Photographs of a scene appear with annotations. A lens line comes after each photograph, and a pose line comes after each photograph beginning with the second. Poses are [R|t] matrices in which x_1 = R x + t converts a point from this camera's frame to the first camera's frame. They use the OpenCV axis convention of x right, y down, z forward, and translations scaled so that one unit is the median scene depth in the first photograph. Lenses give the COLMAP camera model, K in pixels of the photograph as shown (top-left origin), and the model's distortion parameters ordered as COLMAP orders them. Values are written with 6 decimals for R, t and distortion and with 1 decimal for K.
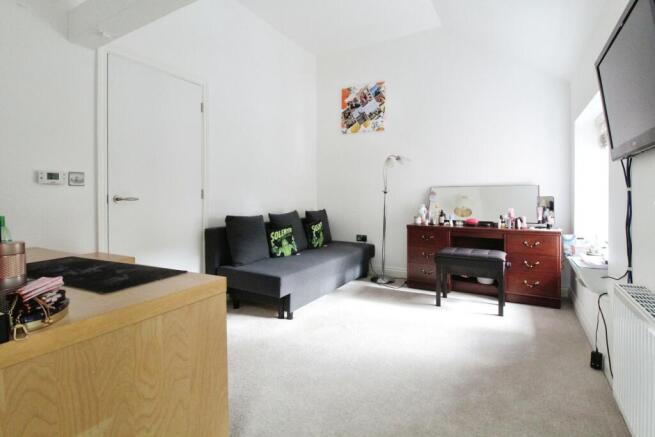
lens RADIAL K [[334.9, 0, 325.8], [0, 334.9, 217.0], [0, 0, 1]] dist [-0.010276, -0.004299]
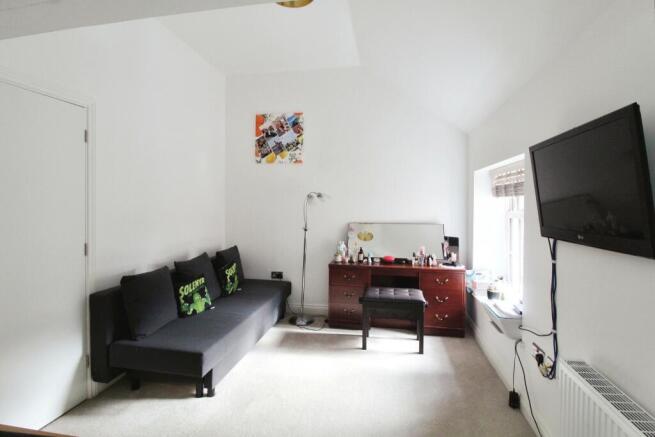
lens RADIAL K [[334.9, 0, 329.6], [0, 334.9, 218.1], [0, 0, 1]] dist [-0.010276, -0.004299]
pose [[0.938575, -0.004916, 0.345041, -0.097287], [0.007775, 0.999946, -0.006903, -0.112790], [-0.344988, 0.009161, 0.938562, 0.092599]]
